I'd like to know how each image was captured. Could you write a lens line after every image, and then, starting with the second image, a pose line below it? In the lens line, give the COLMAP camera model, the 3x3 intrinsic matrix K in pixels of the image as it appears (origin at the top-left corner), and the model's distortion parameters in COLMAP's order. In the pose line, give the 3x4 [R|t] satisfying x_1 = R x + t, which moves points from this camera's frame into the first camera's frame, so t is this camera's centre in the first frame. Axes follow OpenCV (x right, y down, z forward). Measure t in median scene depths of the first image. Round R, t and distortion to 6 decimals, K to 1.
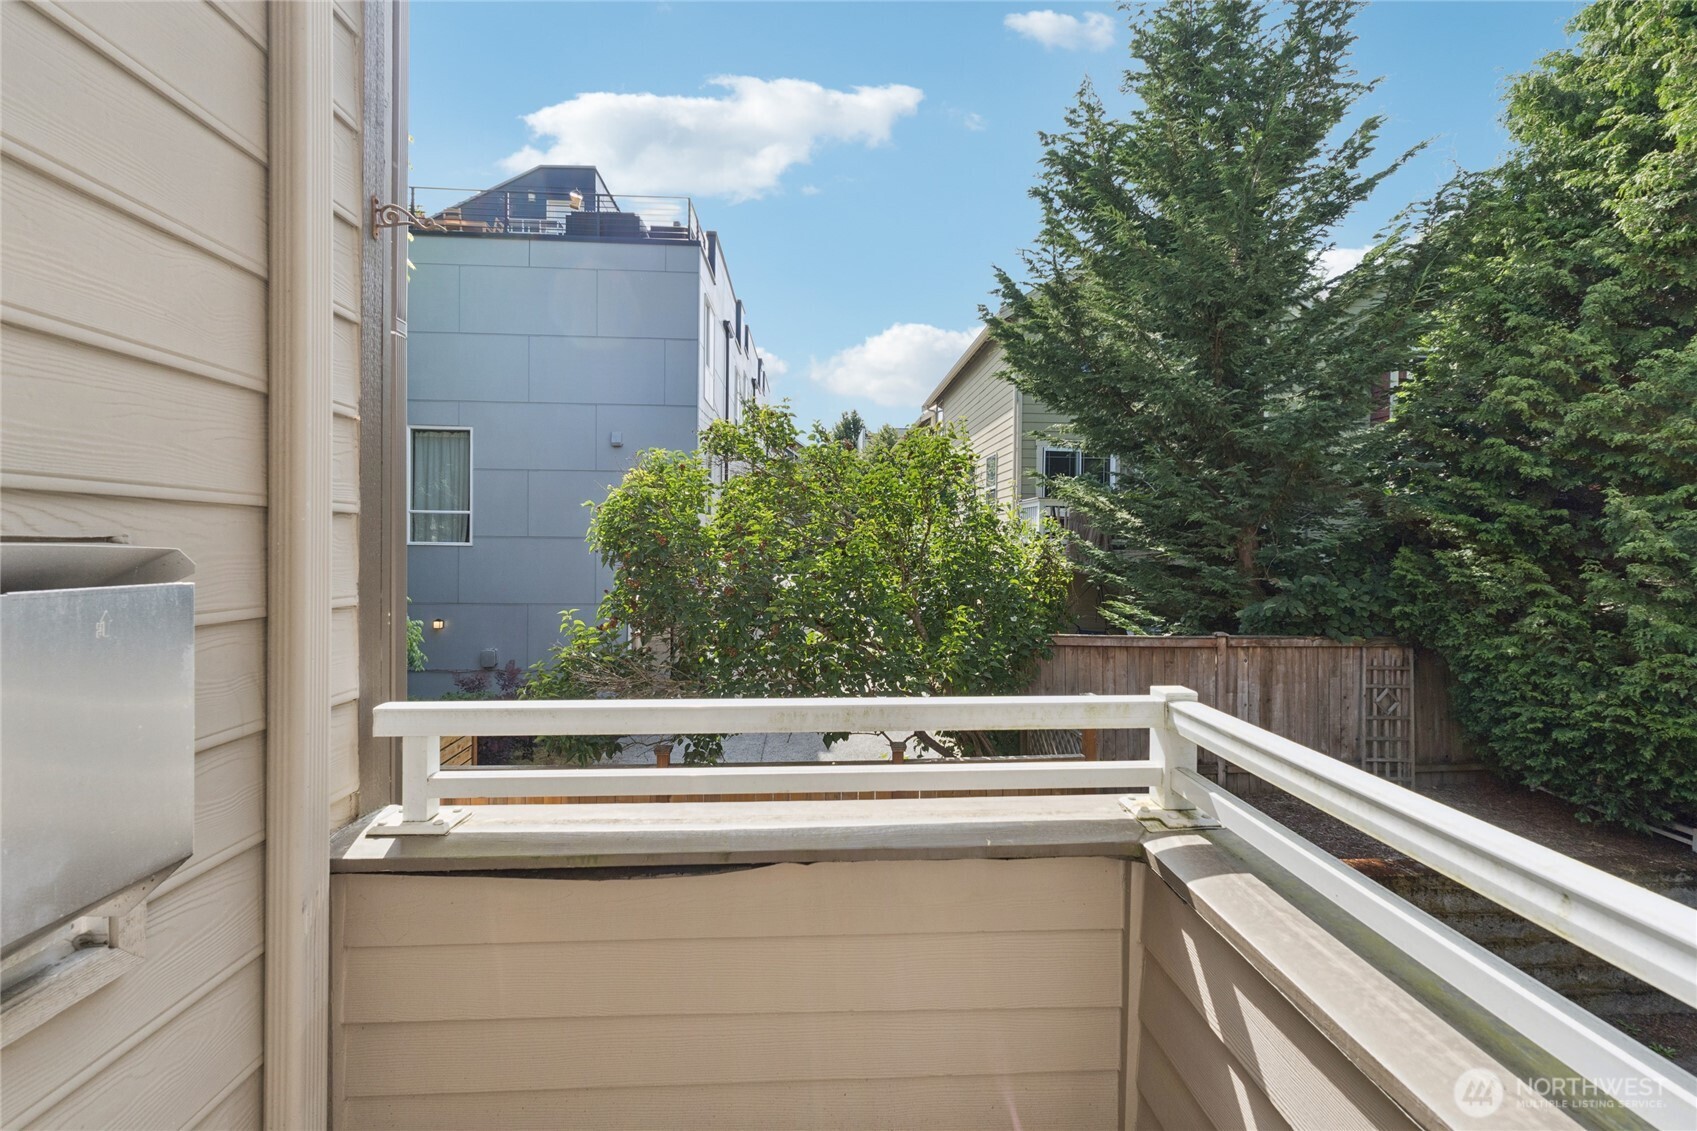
lens RADIAL K [[721.3, 0, 851.0], [0, 721.3, 556.5], [0, 0, 1]] dist [0.000032, 0.000350]
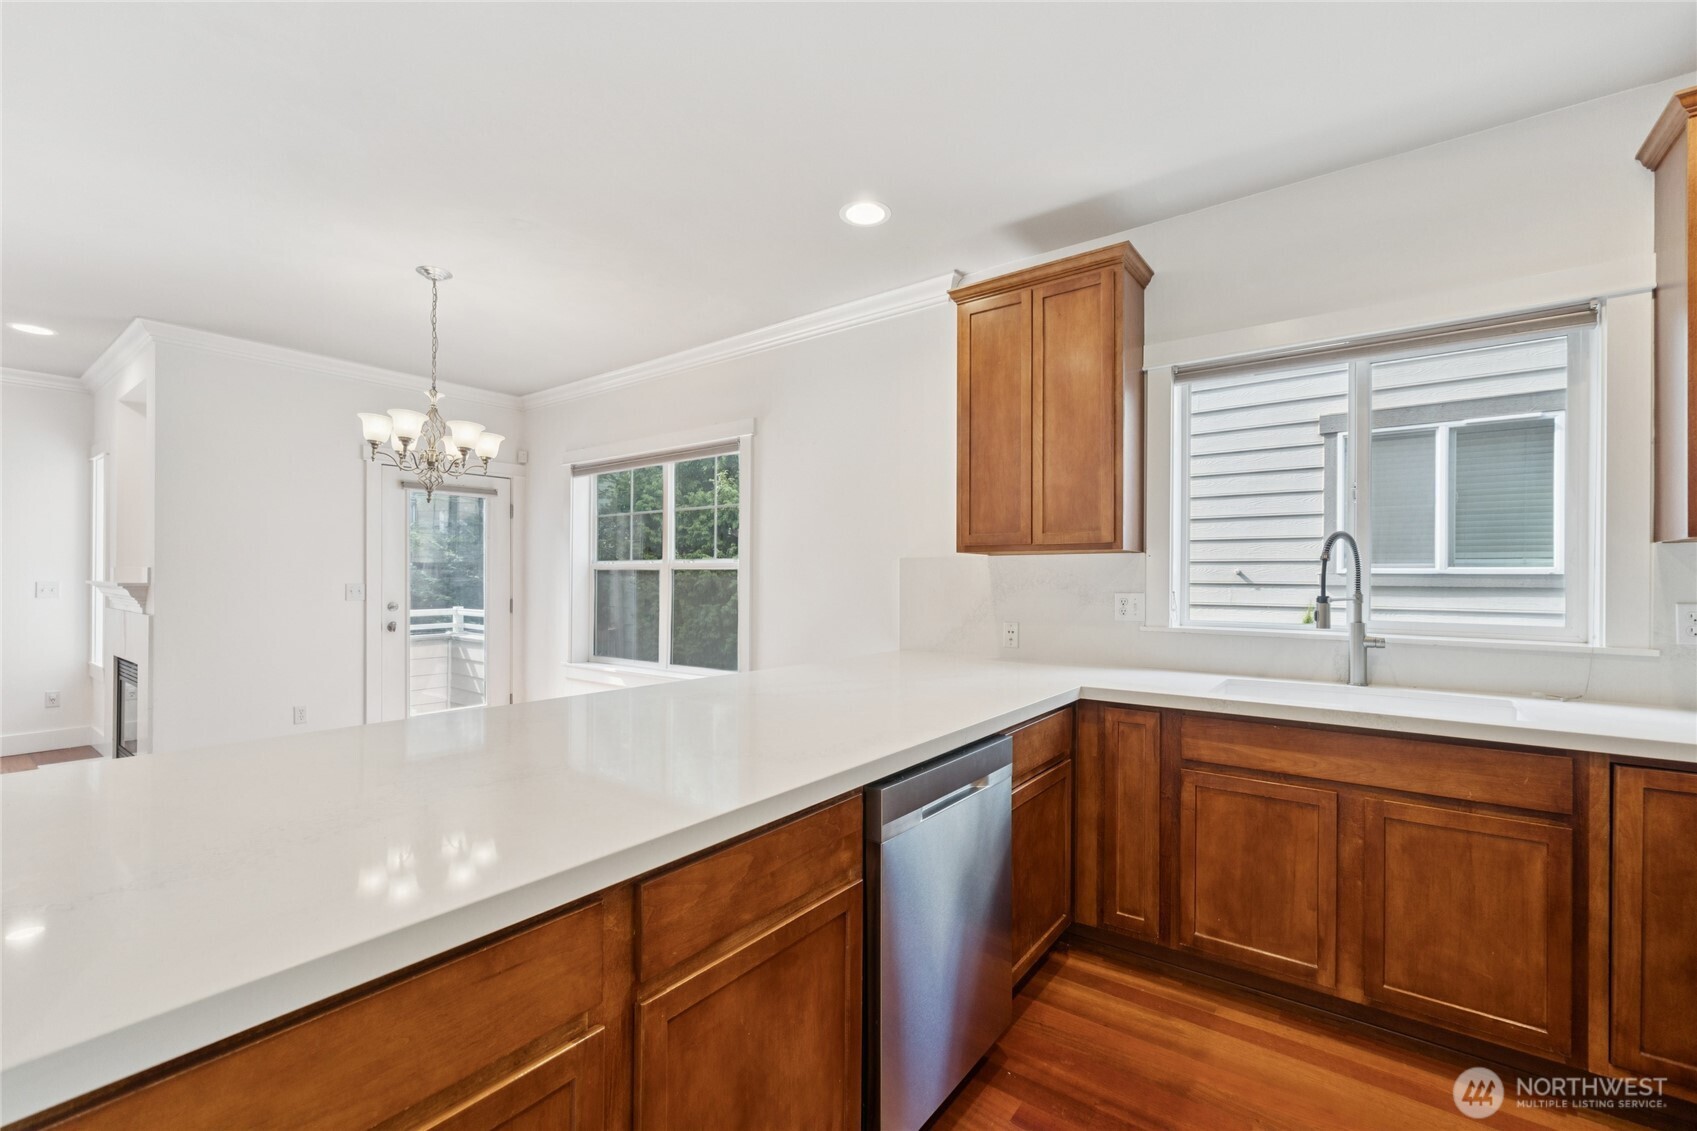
lens RADIAL K [[721.3, 0, 851.2], [0, 721.3, 572.6], [0, 0, 1]] dist [0.000032, 0.000350]
pose [[0.648051, -0.001176, 0.761596, -0.219329], [0.010146, 0.999923, -0.007090, 0.000274], [-0.761530, 0.012322, 0.648013, -0.595248]]
